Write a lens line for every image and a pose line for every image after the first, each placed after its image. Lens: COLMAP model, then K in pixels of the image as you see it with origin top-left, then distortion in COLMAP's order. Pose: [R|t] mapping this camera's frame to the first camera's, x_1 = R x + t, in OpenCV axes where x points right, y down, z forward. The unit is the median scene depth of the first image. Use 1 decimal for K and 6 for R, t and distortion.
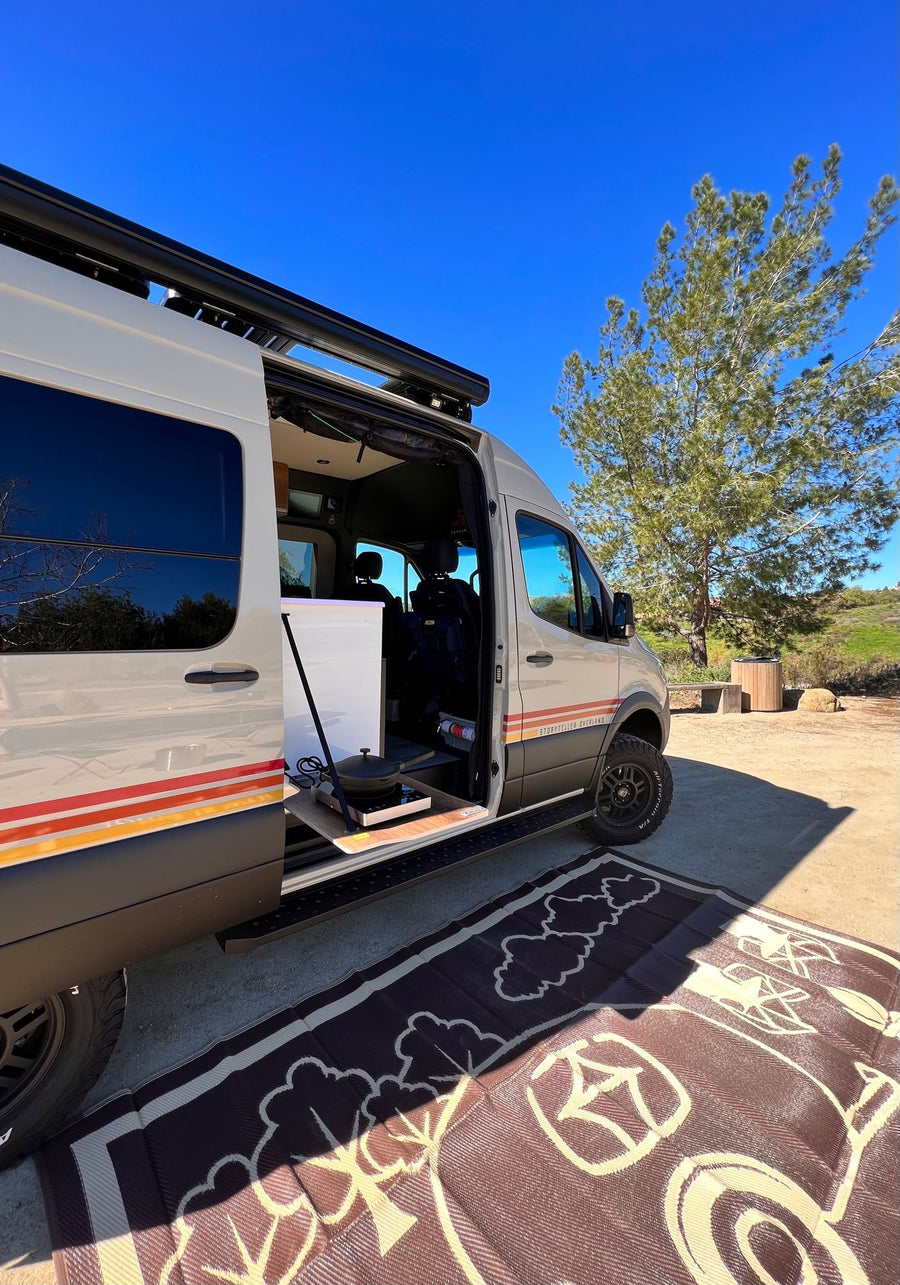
lens RADIAL K [[553.9, 0, 450.0], [0, 553.9, 642.5], [0, 0, 1]] dist [-0.000013, 0.000012]
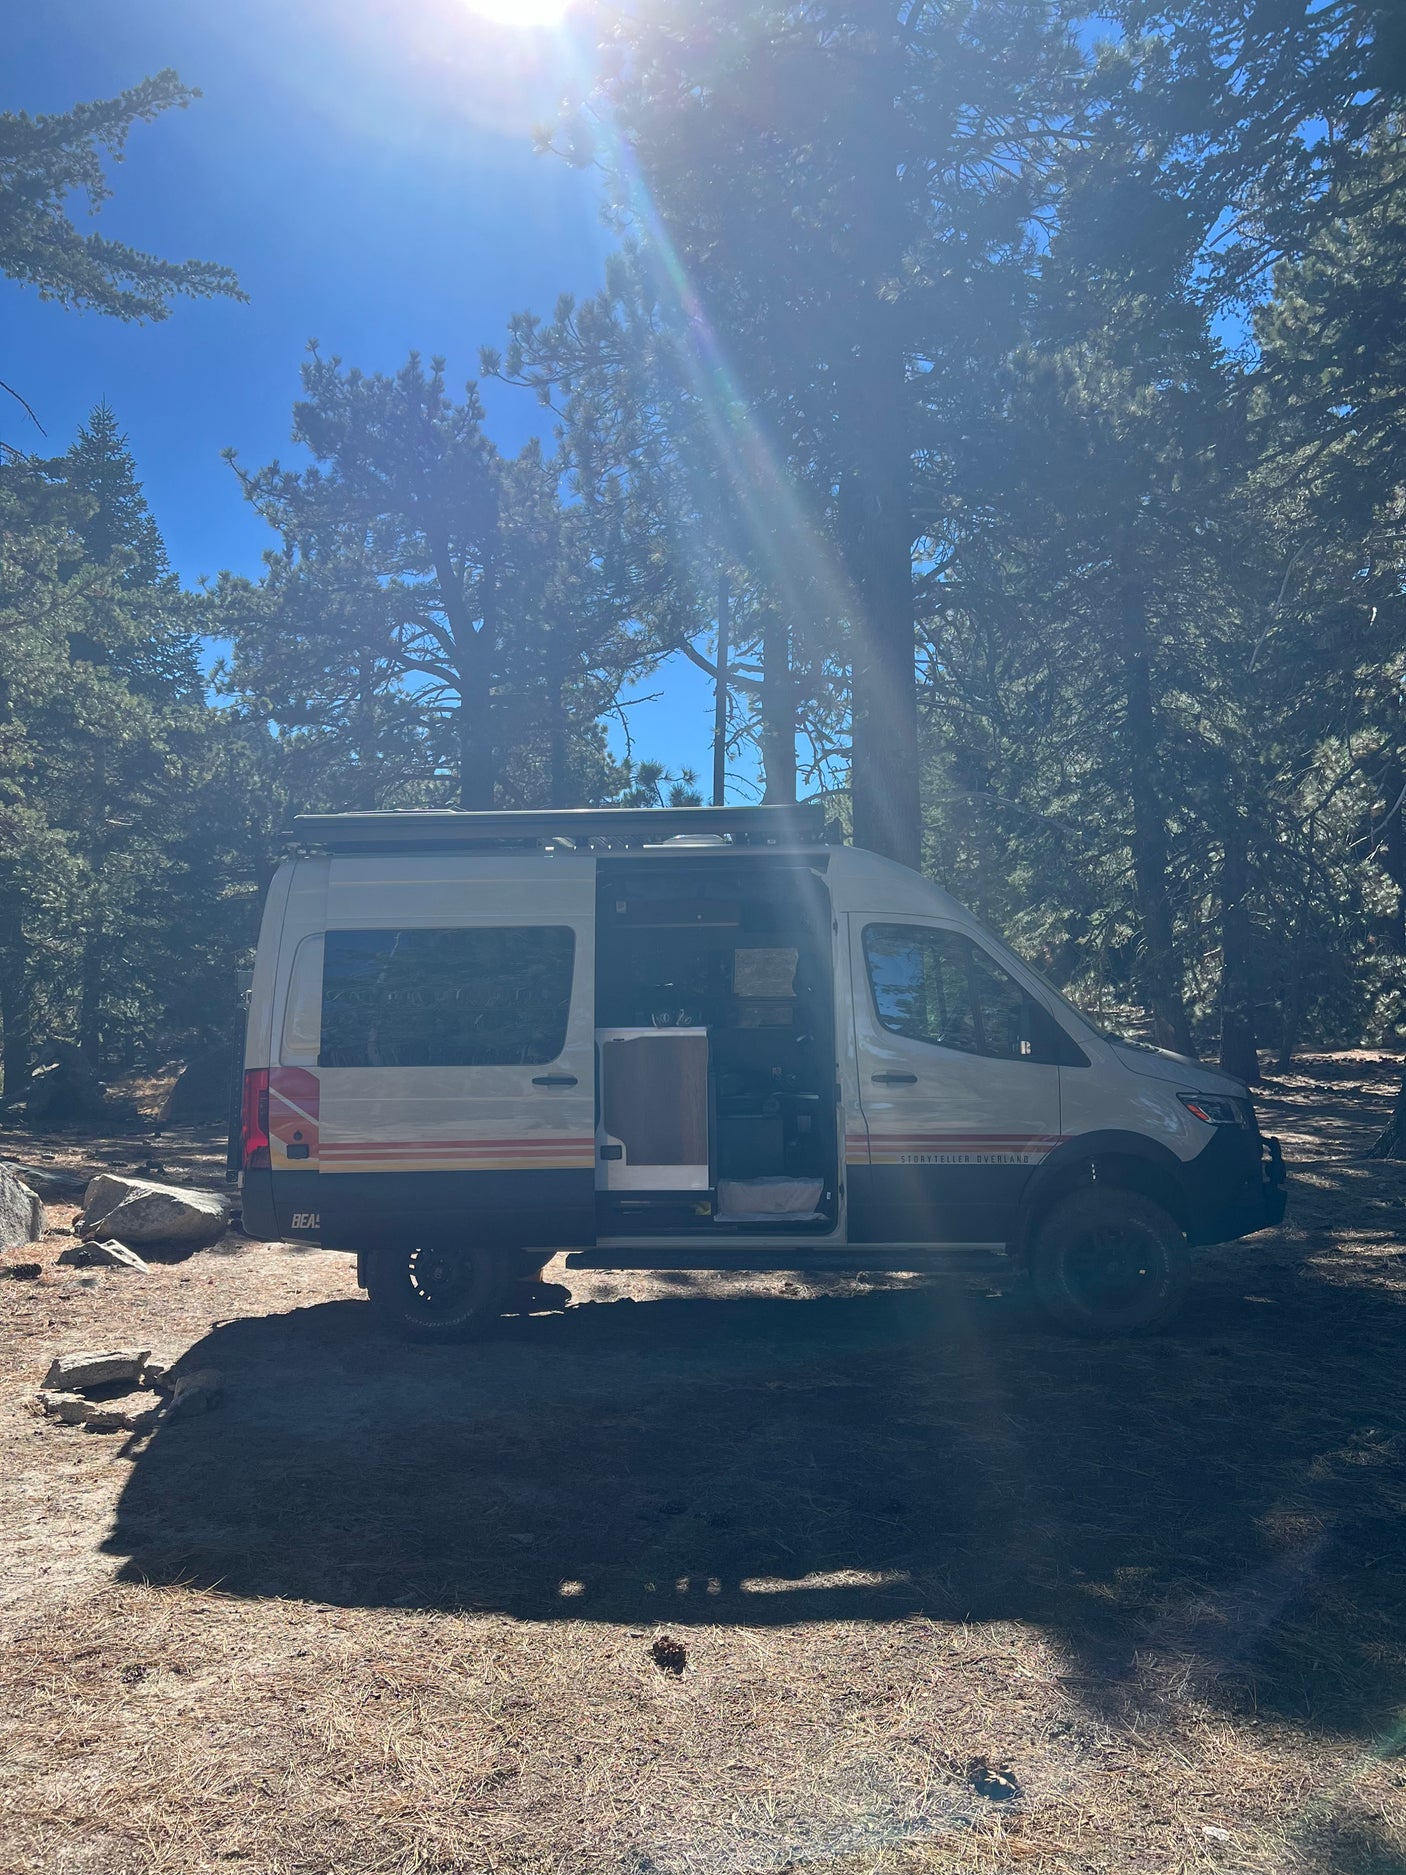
lens RADIAL K [[1404.6, 0, 703.0], [0, 1404.6, 937.5], [0, 0, 1]] dist [0.008381, -0.001219]
pose [[0.702844, -0.043962, -0.709984, 1.689365], [-0.005146, 0.997748, -0.066873, -0.049760], [0.711325, 0.050655, 0.701035, -0.932735]]
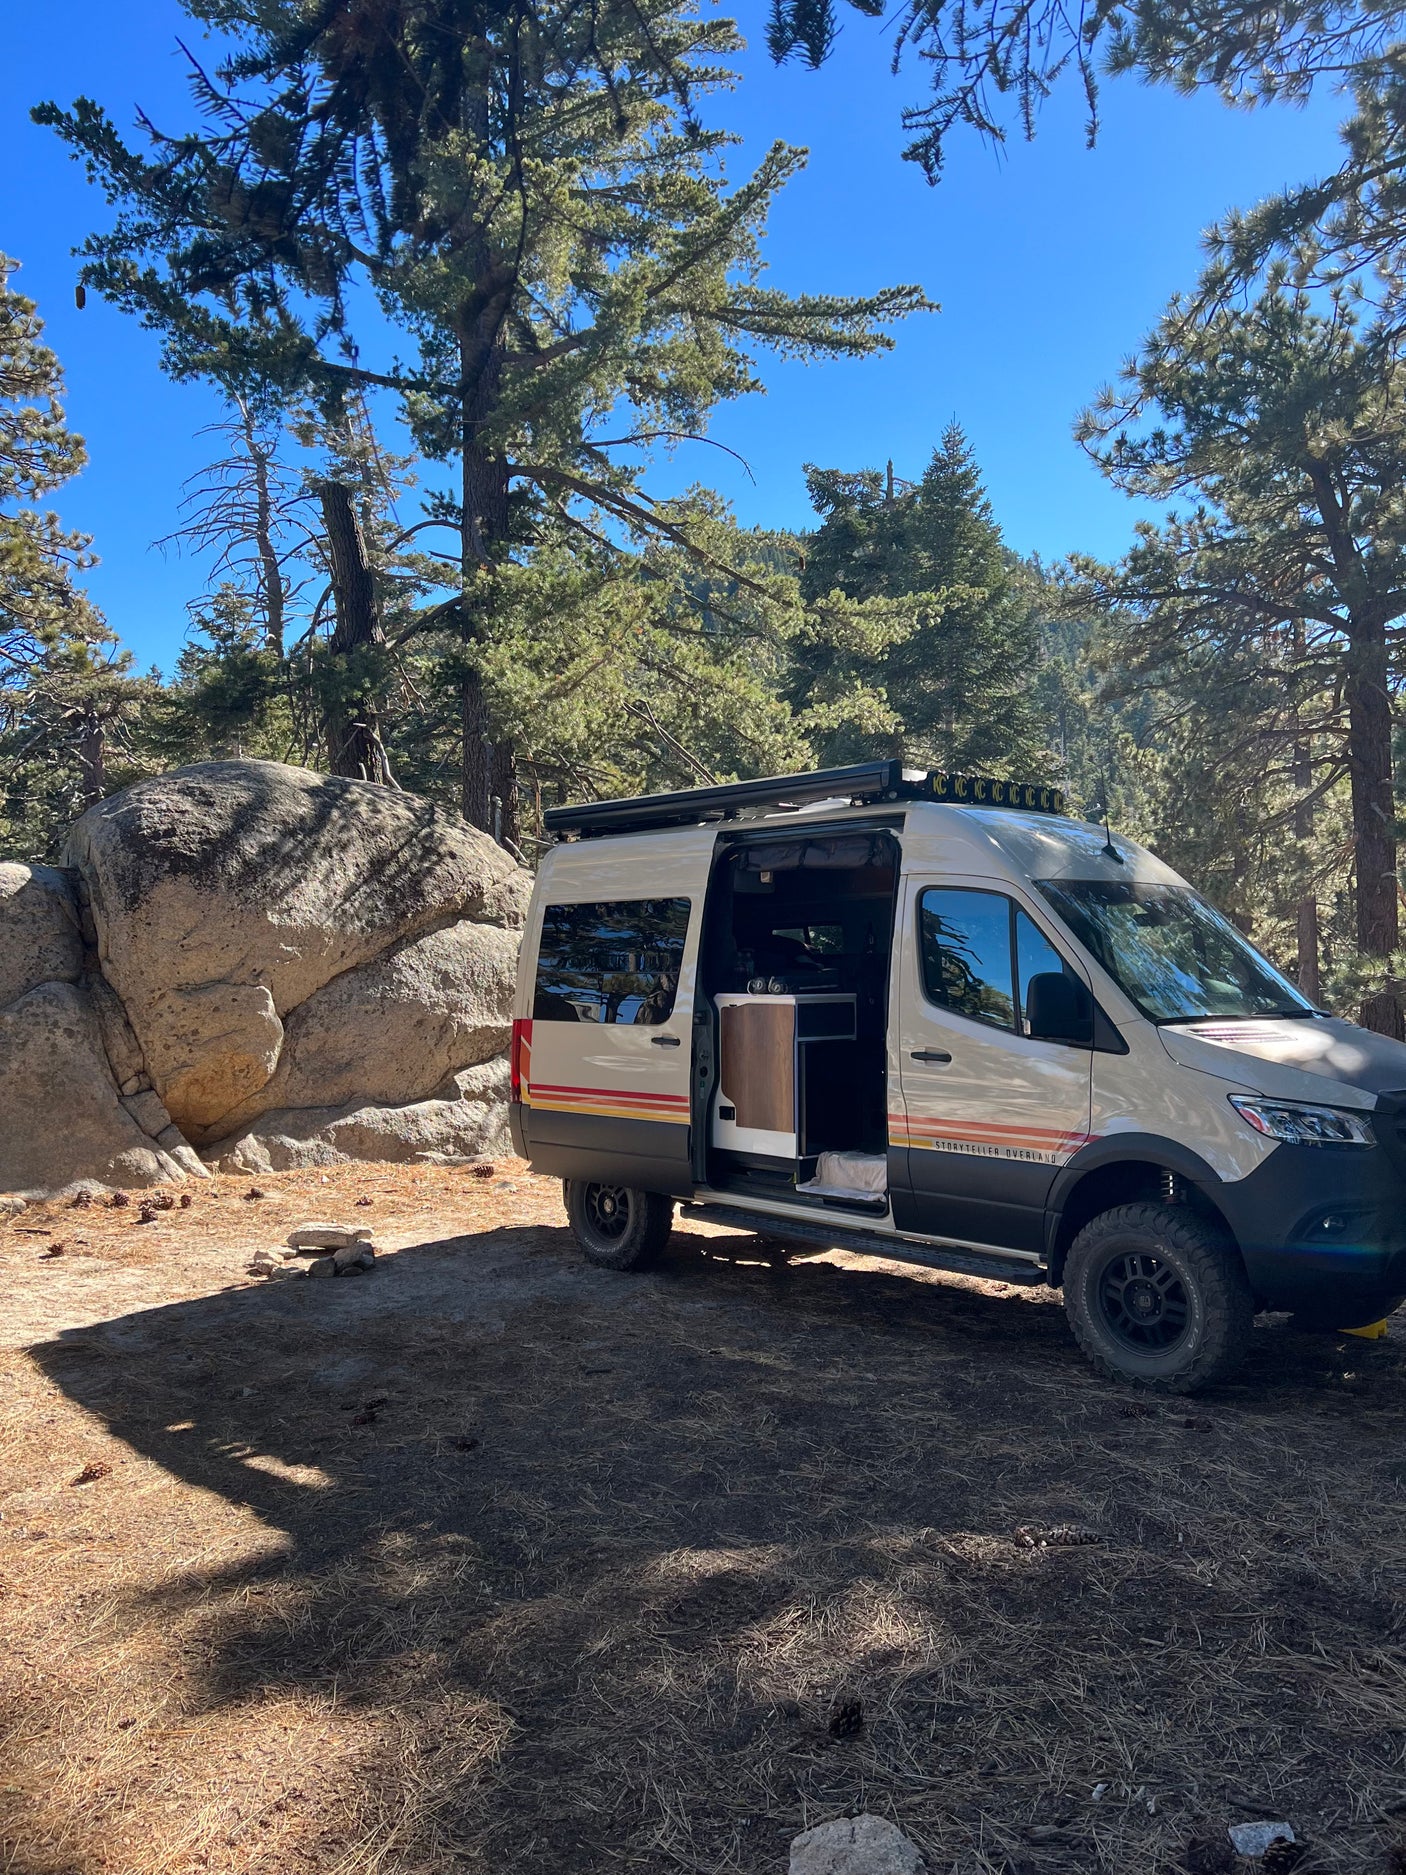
lens RADIAL K [[1404.6, 0, 703.0], [0, 1404.6, 937.5], [0, 0, 1]] dist [0.008381, -0.001219]
pose [[0.026575, -0.030474, -0.999182, 2.413769], [-0.033401, 0.998950, -0.031355, -0.077135], [0.999089, 0.034207, 0.025530, 0.615508]]
